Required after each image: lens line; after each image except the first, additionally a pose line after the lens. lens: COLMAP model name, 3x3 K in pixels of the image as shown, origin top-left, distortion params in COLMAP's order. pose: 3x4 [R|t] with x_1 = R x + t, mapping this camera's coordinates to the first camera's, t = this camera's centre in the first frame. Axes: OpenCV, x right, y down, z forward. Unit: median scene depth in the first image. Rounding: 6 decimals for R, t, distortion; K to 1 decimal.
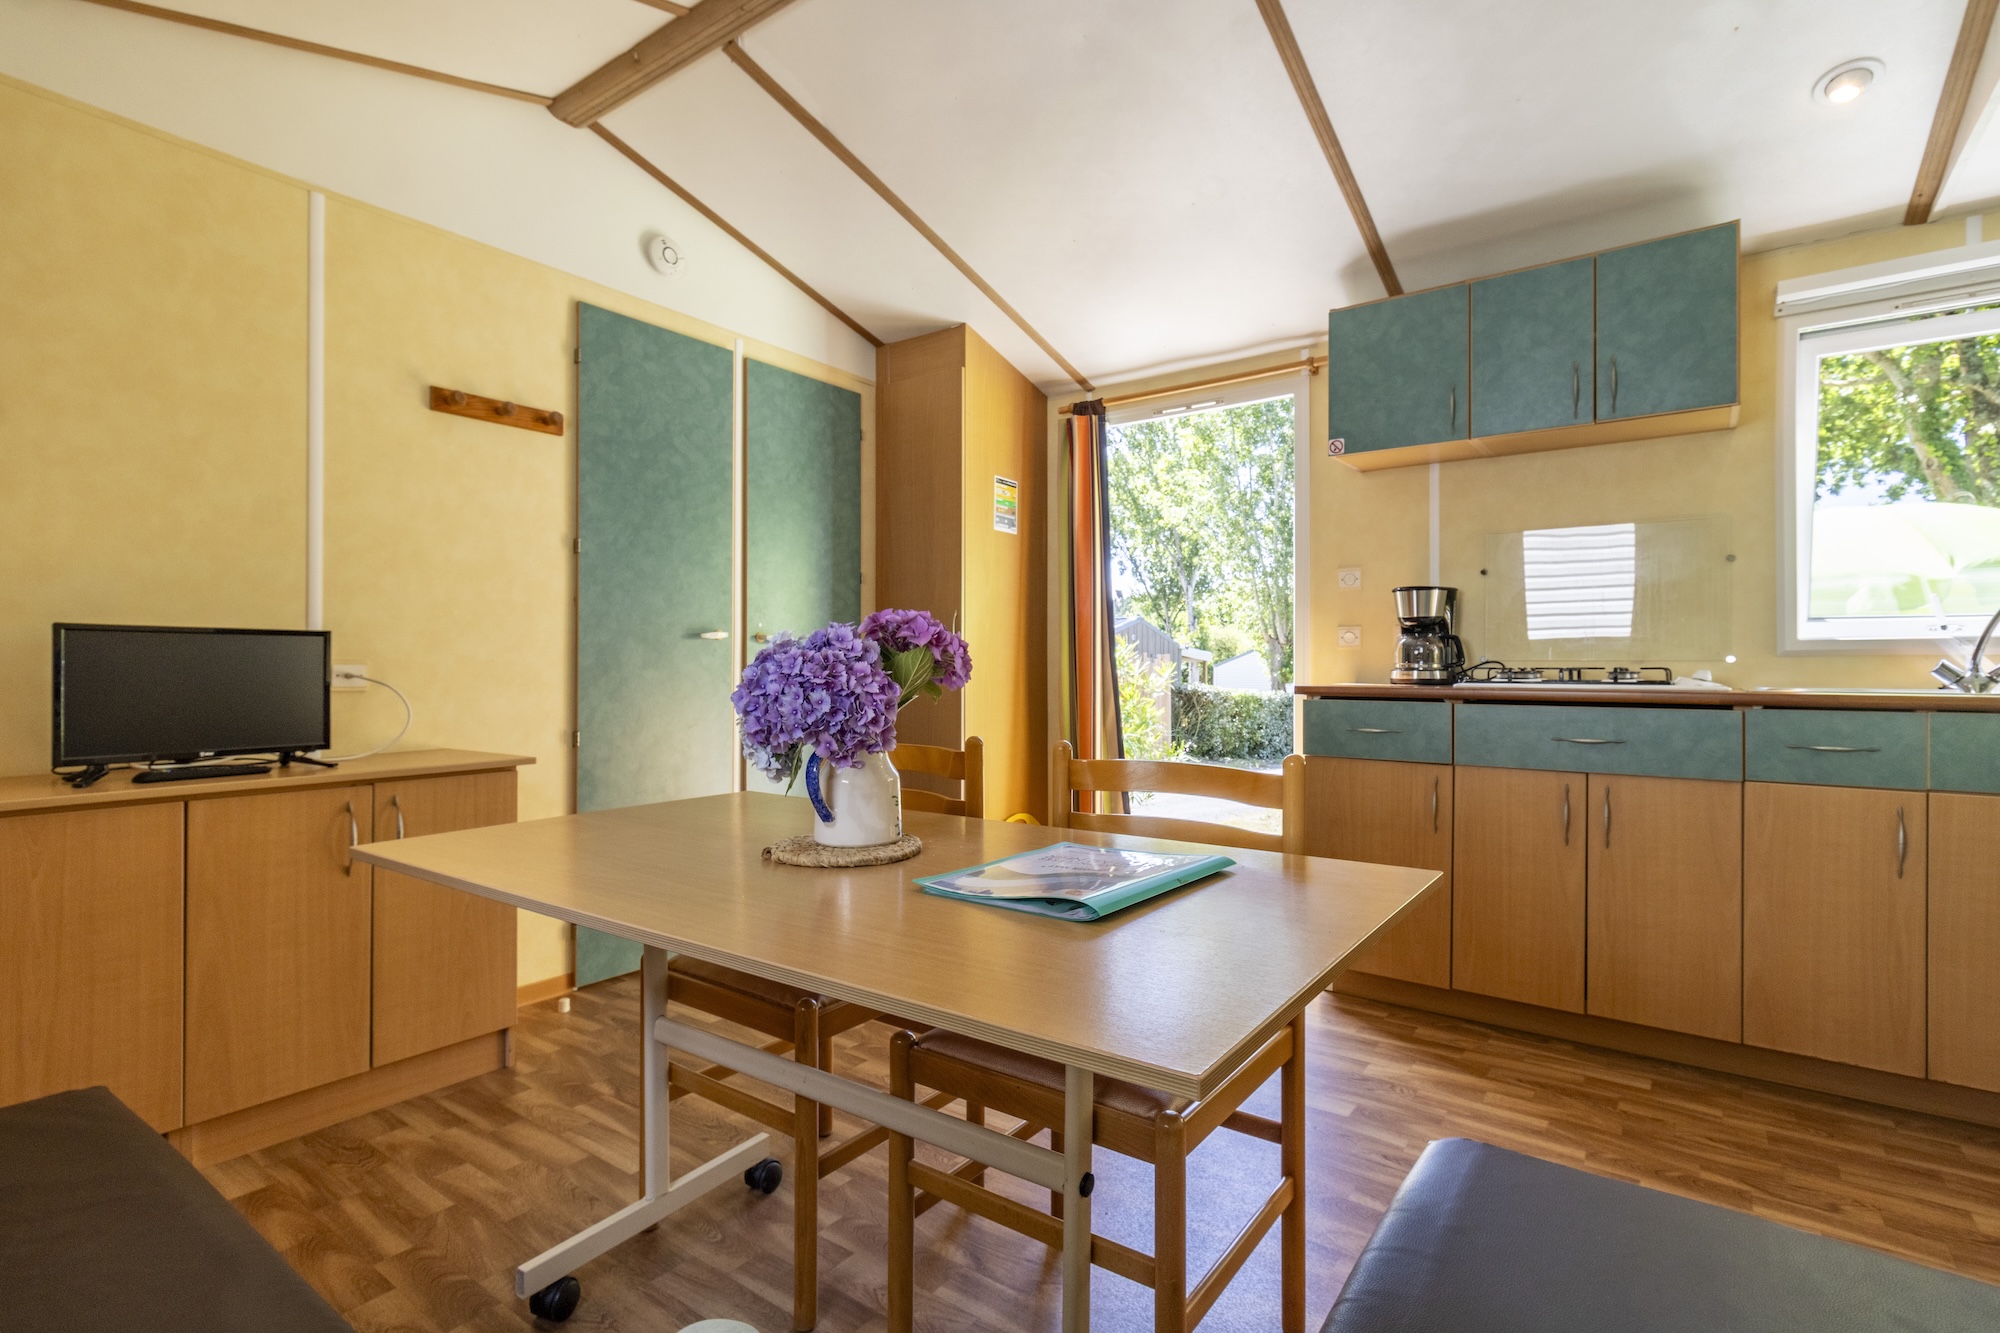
lens RADIAL K [[950.6, 0, 1049.5], [0, 950.6, 670.6], [0, 0, 1]] dist [-0.002604, 0.002235]
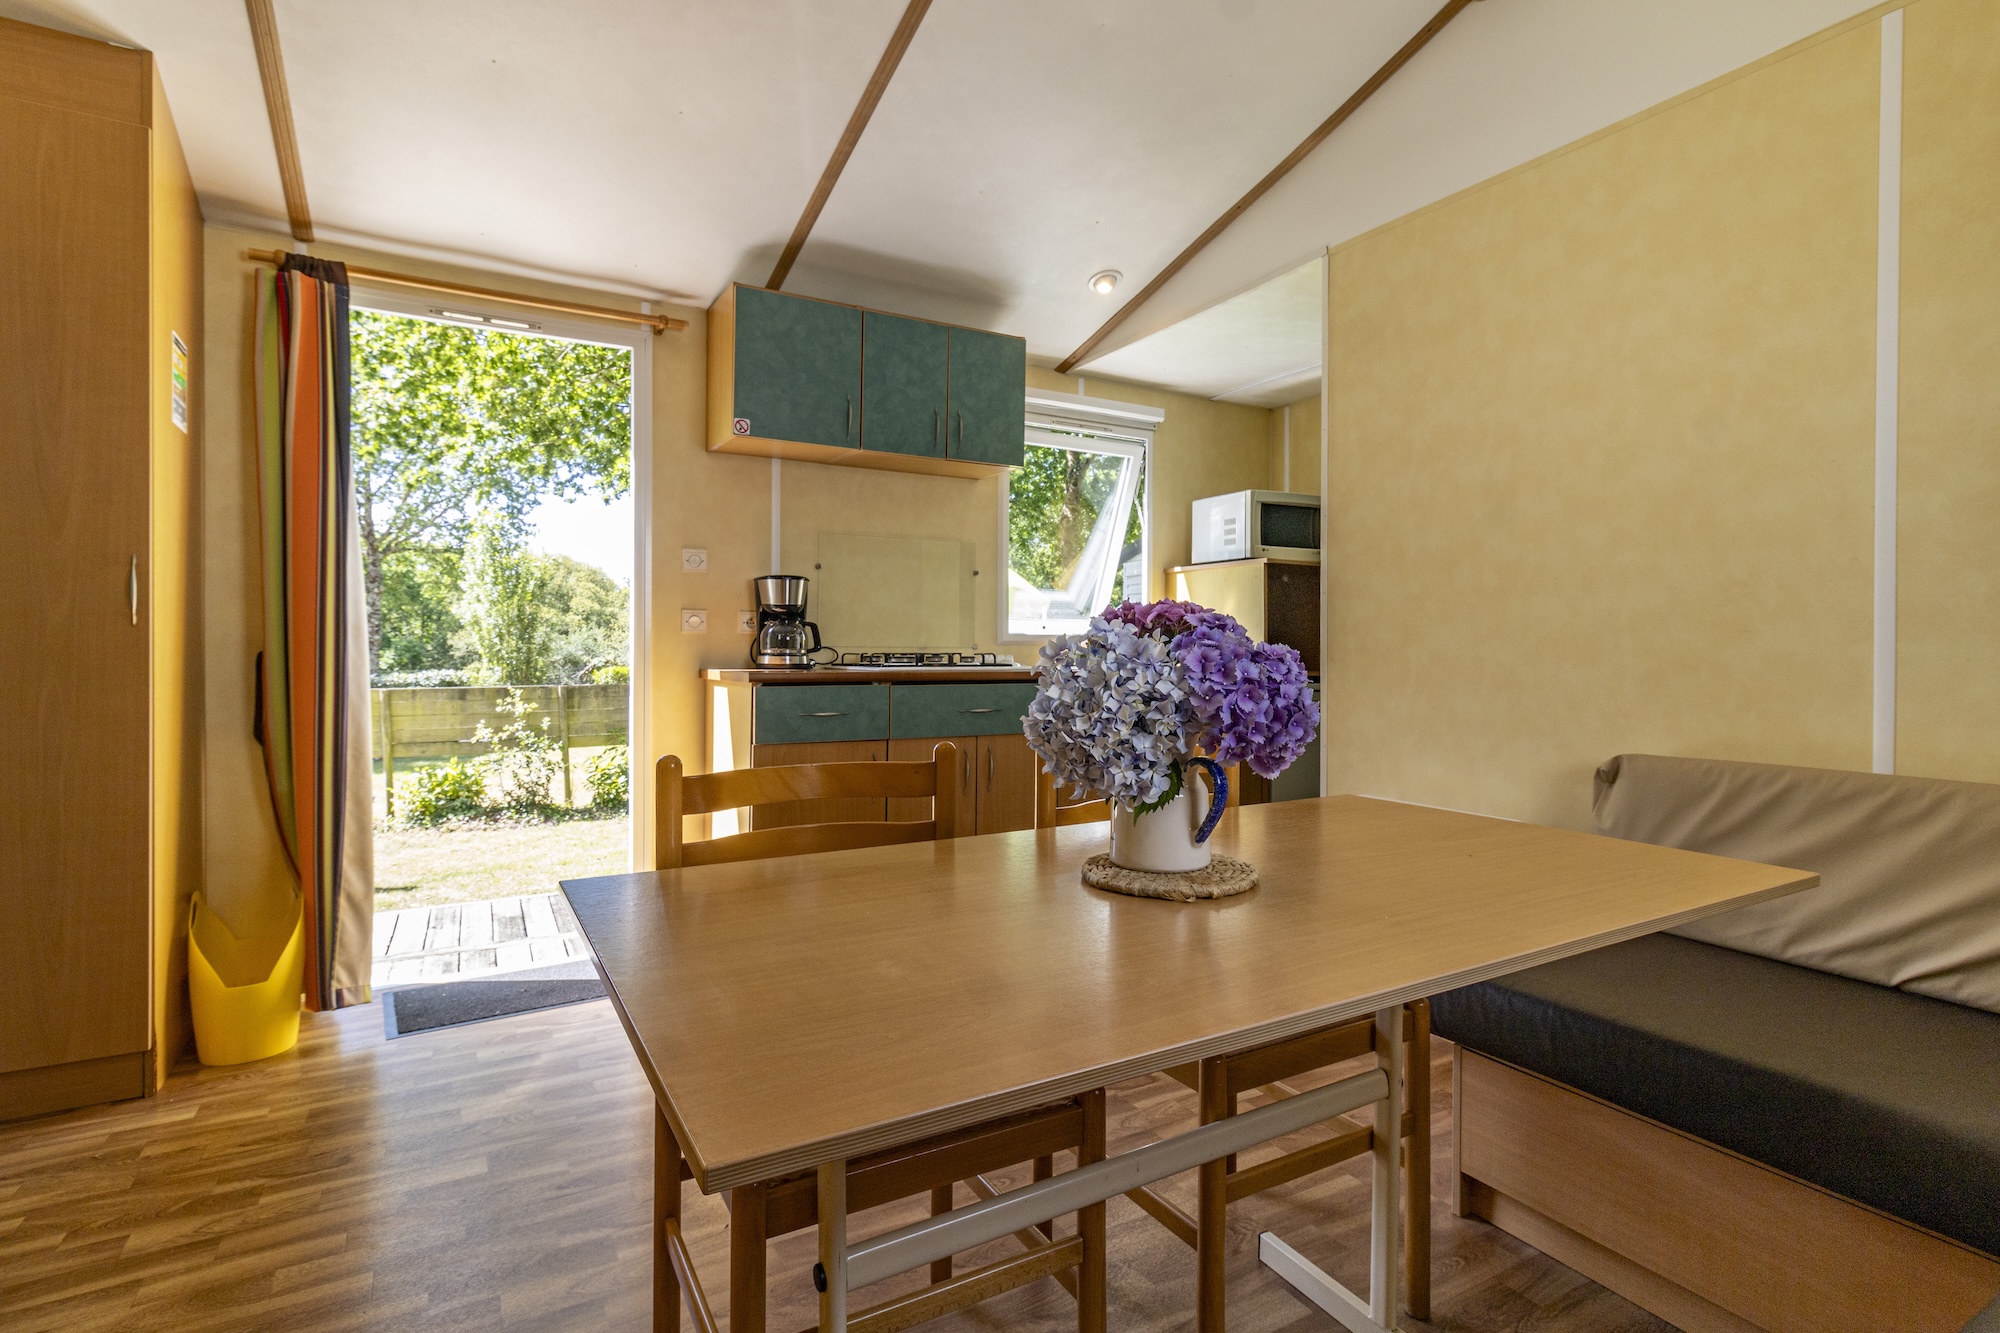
lens RADIAL K [[950.6, 0, 1006.5], [0, 950.6, 657.7], [0, 0, 1]] dist [-0.002604, 0.002235]
pose [[0.424063, -0.006625, 0.905608, -0.491576], [-0.000975, 0.999969, 0.007772, -0.007001], [-0.905632, -0.004179, 0.424043, 0.360339]]
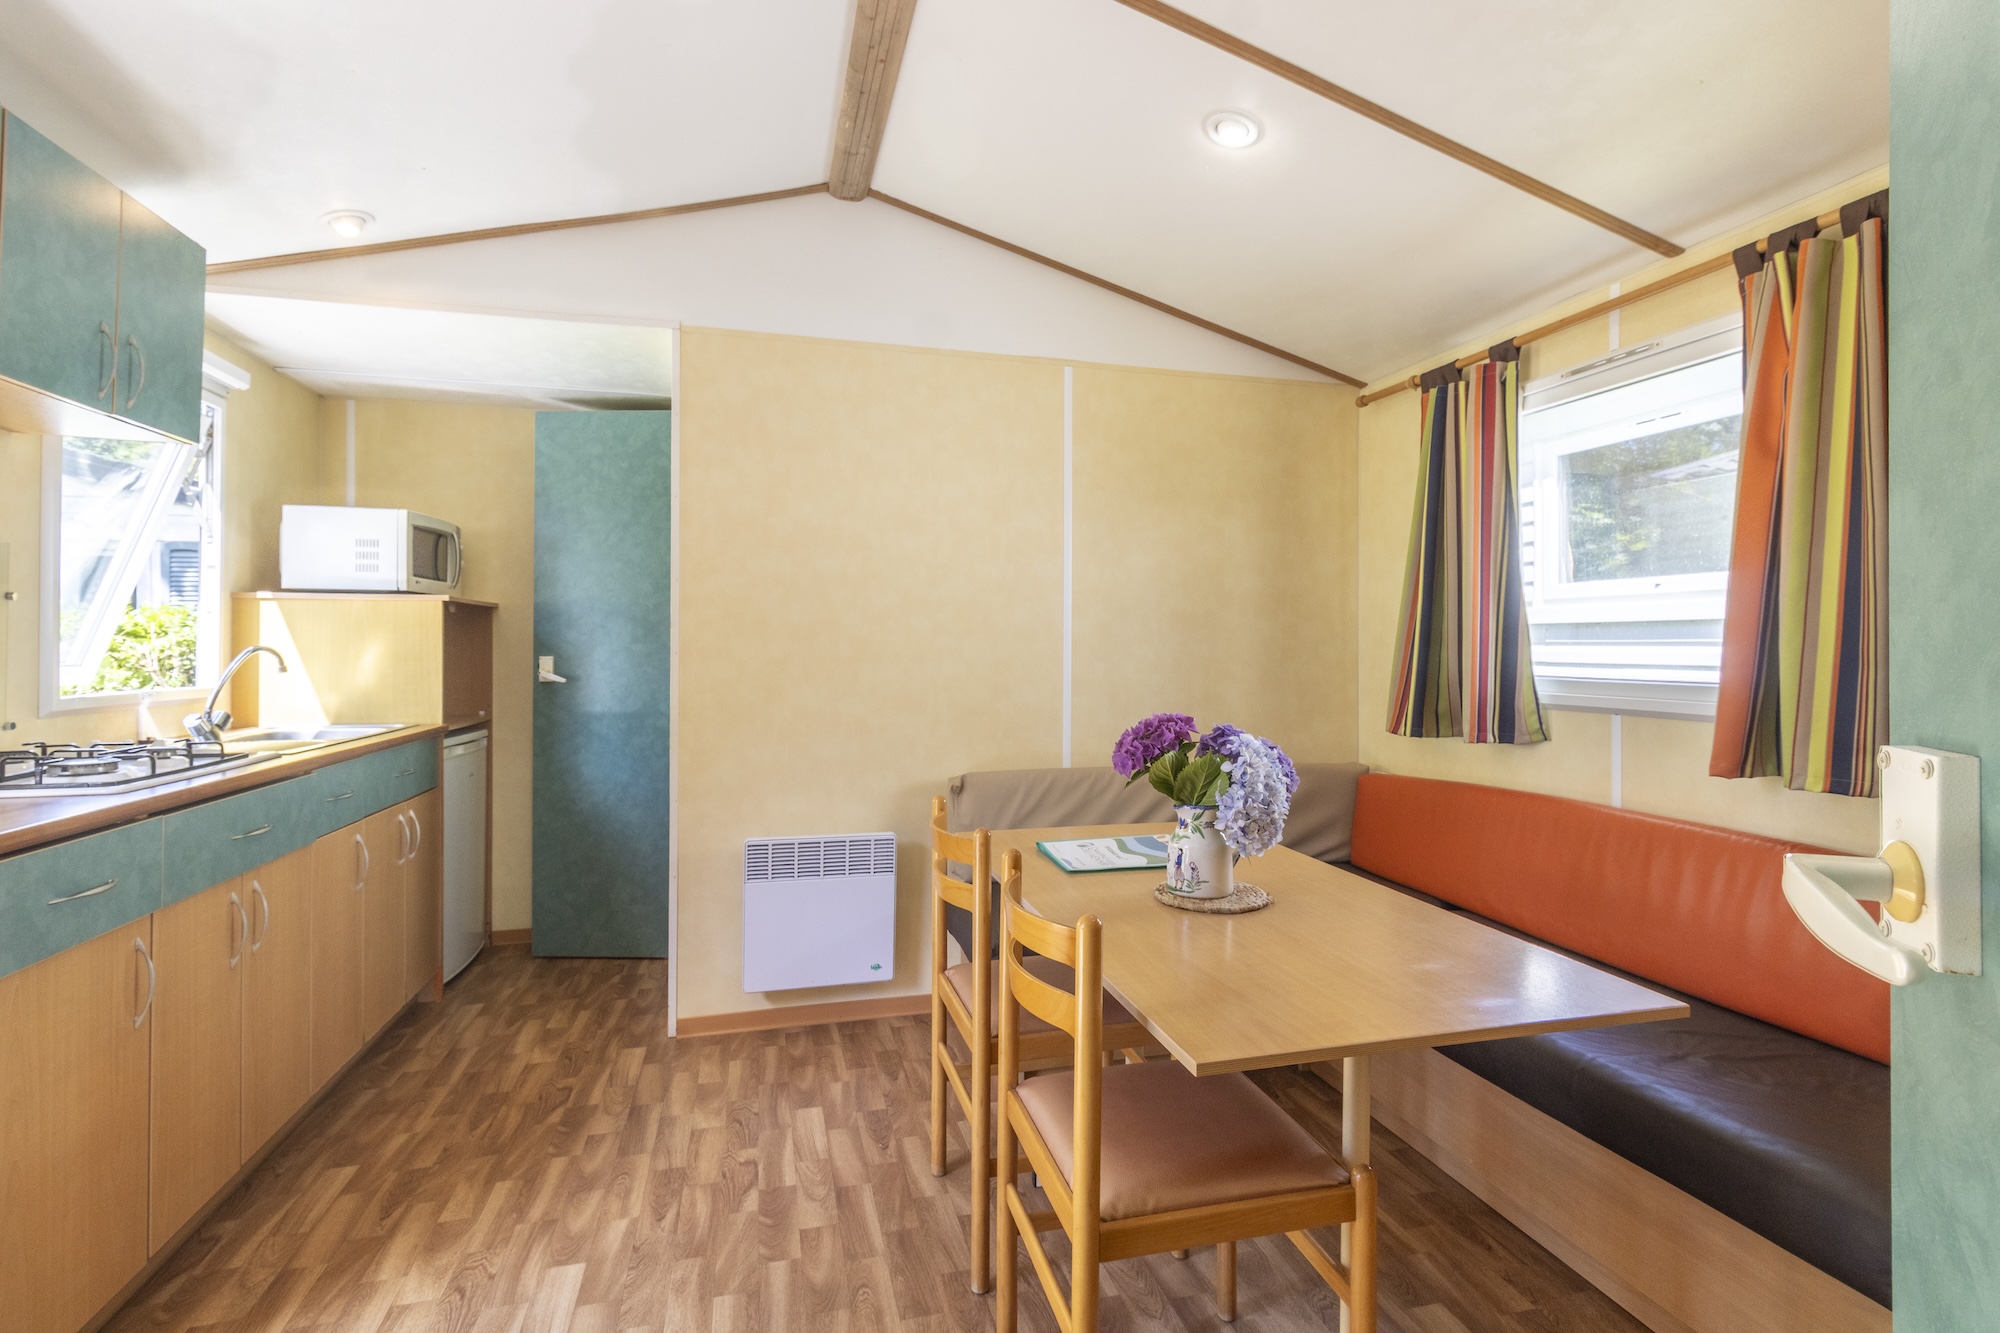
lens RADIAL K [[950.6, 0, 1014.7], [0, 950.6, 650.4], [0, 0, 1]] dist [-0.002604, 0.002235]
pose [[-0.758545, -0.002807, 0.651614, -0.403726], [0.000410, 0.999988, 0.004785, -0.074086], [-0.651620, 0.003897, -0.758535, 1.012124]]
